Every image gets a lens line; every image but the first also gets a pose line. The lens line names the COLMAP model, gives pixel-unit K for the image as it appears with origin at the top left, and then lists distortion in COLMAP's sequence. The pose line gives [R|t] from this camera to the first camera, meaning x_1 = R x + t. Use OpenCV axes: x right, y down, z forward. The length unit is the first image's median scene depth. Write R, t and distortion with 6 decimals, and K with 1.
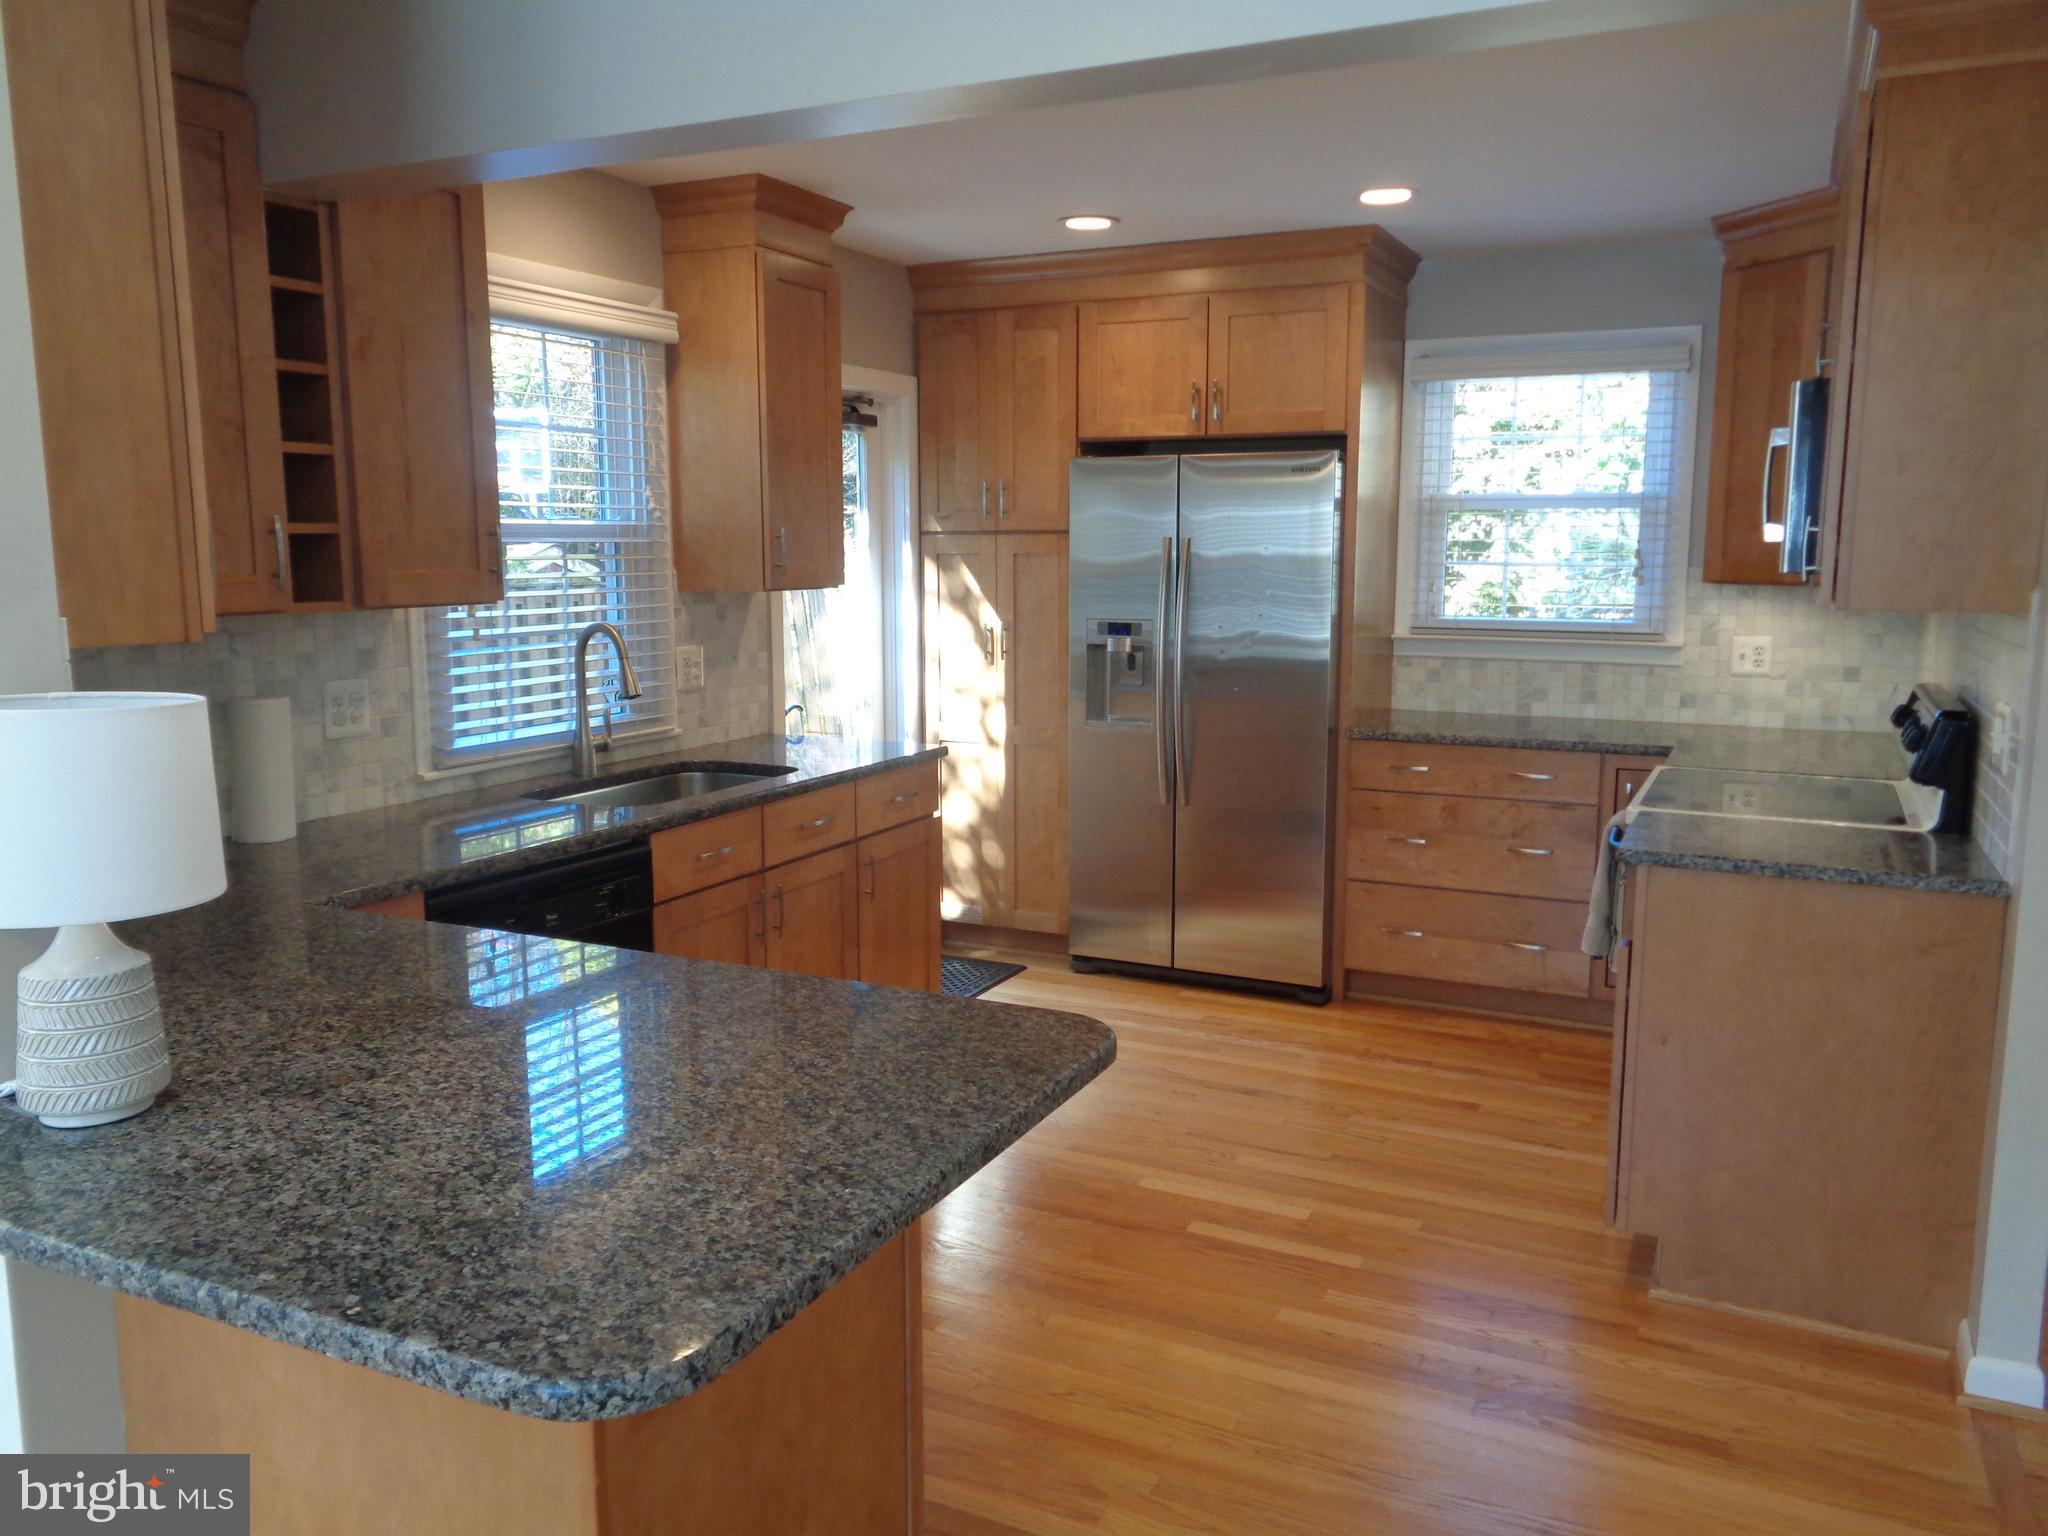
lens RADIAL K [[1533.6, 0, 1024.0], [0, 1533.6, 762.7], [0, 0, 1]] dist [0.009894, 0.004948]
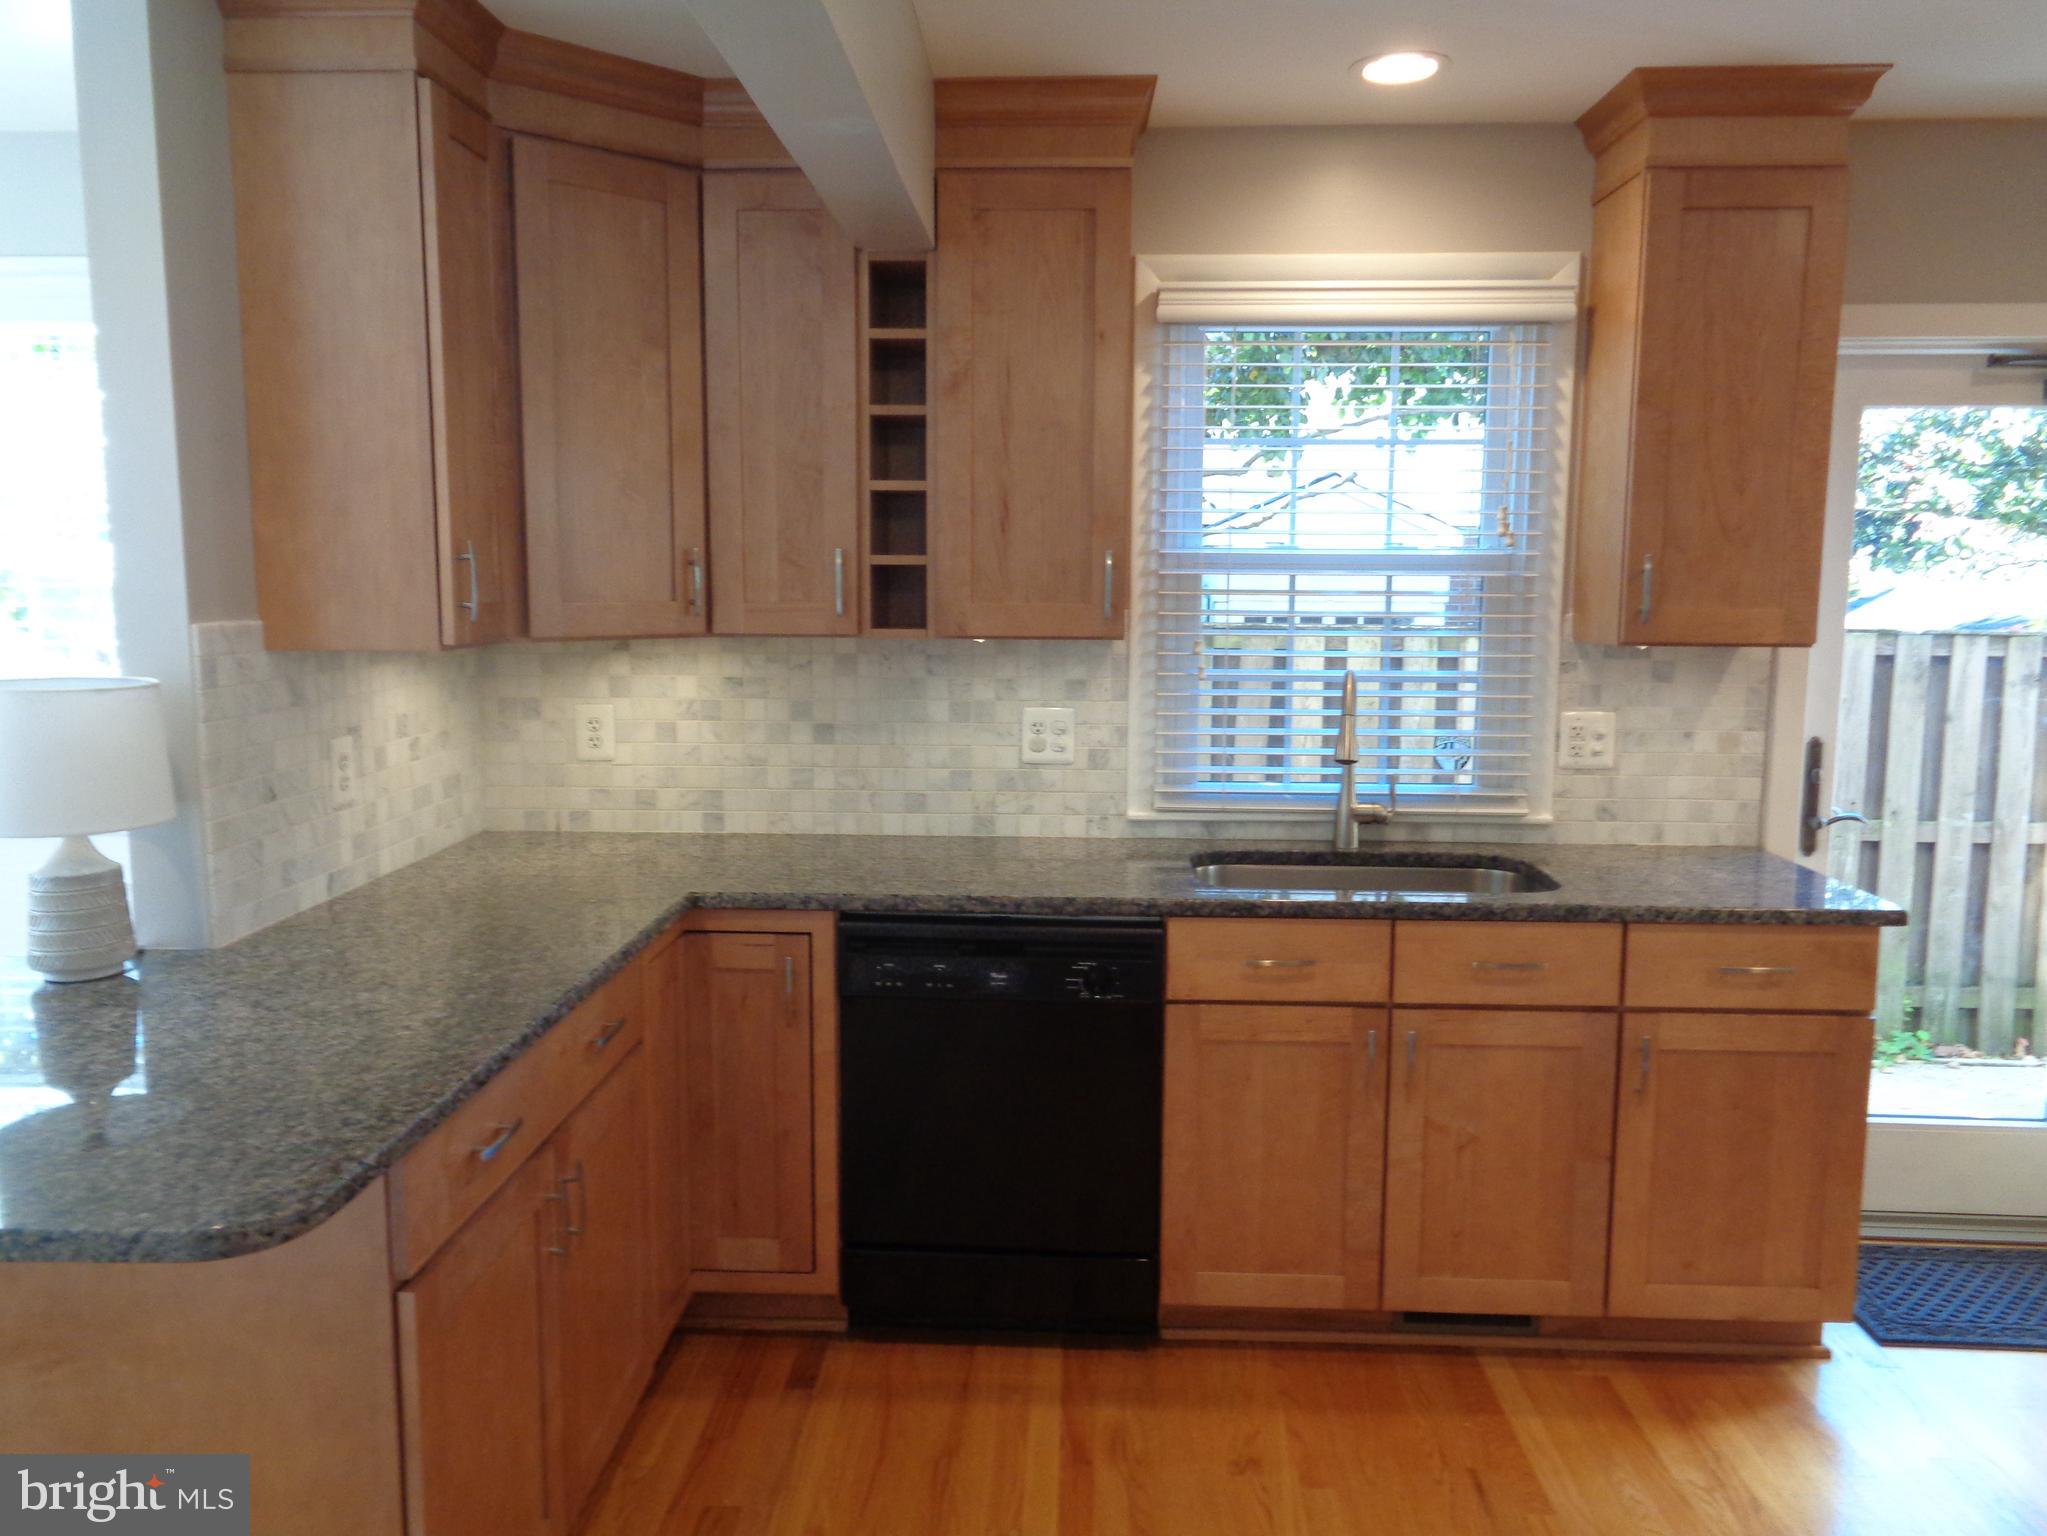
lens RADIAL K [[1532.9, 0, 1021.1], [0, 1532.9, 770.8], [0, 0, 1]] dist [0.009894, 0.004948]
pose [[0.409330, 0.124041, -0.903915, 0.463369], [-0.137343, 0.987803, 0.073359, -0.082004], [0.901990, 0.094118, 0.421374, 0.538098]]
